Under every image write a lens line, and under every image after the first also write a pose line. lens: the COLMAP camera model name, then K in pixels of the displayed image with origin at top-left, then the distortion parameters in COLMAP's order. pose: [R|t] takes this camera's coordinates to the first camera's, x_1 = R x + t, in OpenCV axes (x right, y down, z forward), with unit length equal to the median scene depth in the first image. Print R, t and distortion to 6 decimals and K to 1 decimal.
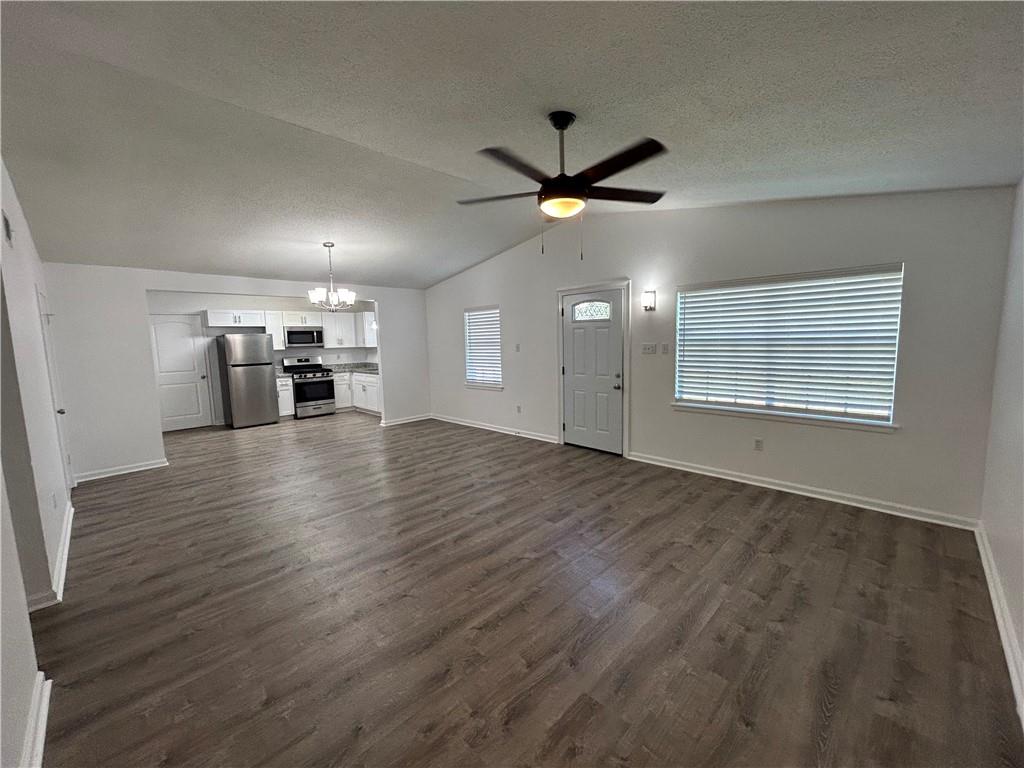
lens RADIAL K [[413.4, 0, 512.2], [0, 413.4, 384.0], [0, 0, 1]] dist [-0.003892, -0.000250]
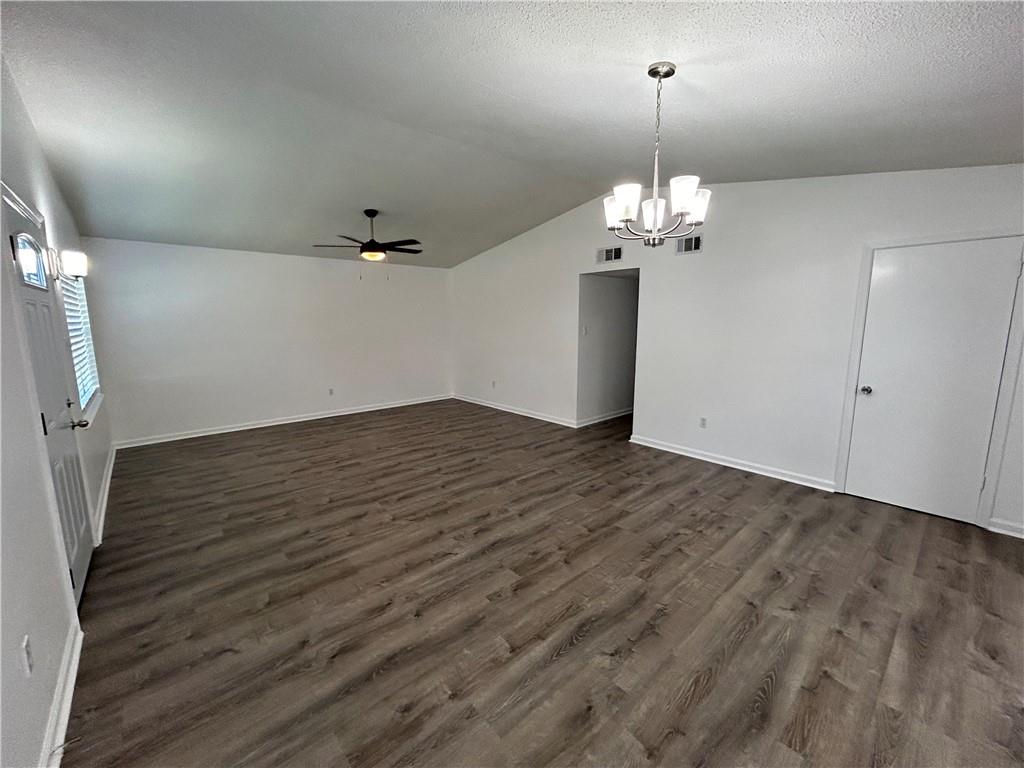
lens RADIAL K [[413.4, 0, 514.0], [0, 413.4, 381.6], [0, 0, 1]] dist [-0.003892, -0.000250]
pose [[-0.998002, 0.018510, 0.060412, -0.347657], [0.033753, 0.964455, 0.262082, -0.174301], [-0.053413, 0.263598, -0.963153, 1.582334]]
